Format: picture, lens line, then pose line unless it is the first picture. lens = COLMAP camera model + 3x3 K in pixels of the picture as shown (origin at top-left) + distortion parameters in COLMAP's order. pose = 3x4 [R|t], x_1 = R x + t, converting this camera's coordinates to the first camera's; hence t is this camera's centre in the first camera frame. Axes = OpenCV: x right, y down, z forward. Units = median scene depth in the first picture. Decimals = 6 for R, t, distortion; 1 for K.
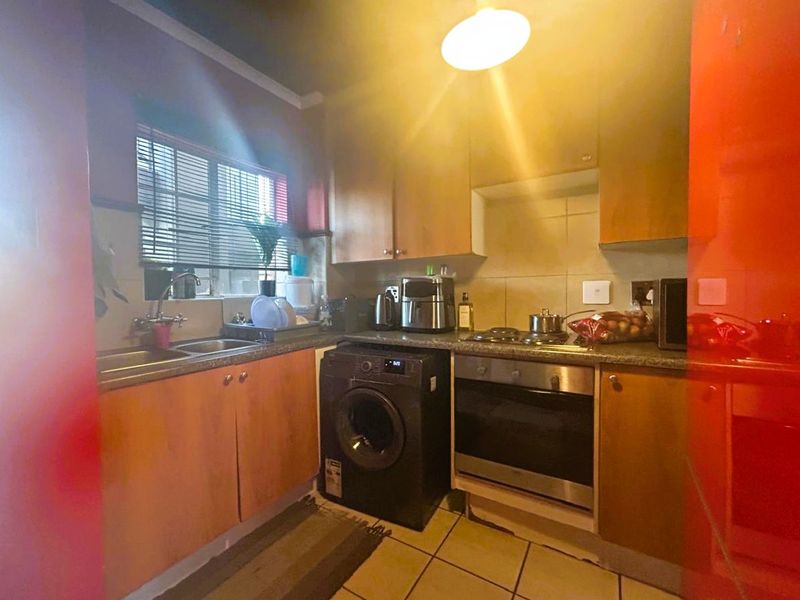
lens RADIAL K [[338.6, 0, 391.4], [0, 338.6, 299.5], [0, 0, 1]] dist [-0.003223, 0.000255]
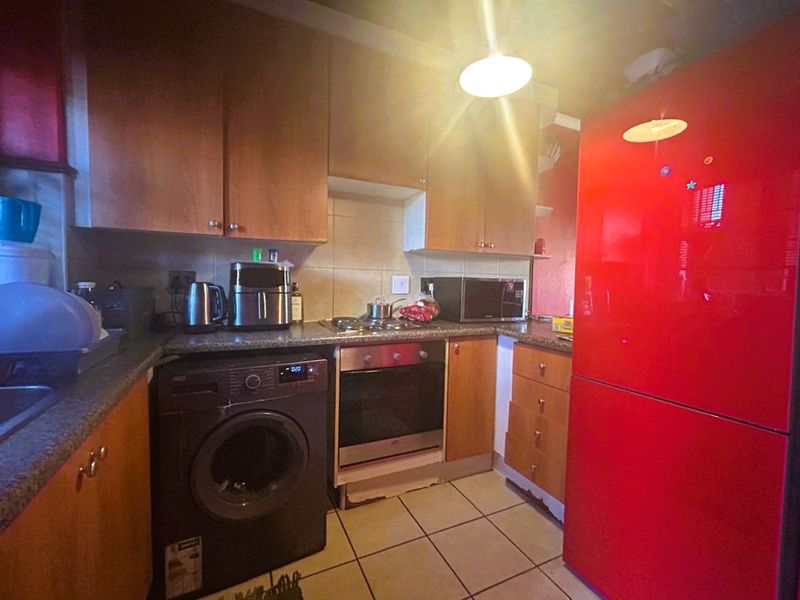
lens RADIAL K [[338.6, 0, 393.4], [0, 338.6, 299.4], [0, 0, 1]] dist [-0.003223, 0.000255]
pose [[0.537458, -0.023720, 0.842957, -0.510655], [-0.004255, 0.999515, 0.030839, -0.004787], [-0.843280, -0.020161, 0.537097, 0.345741]]
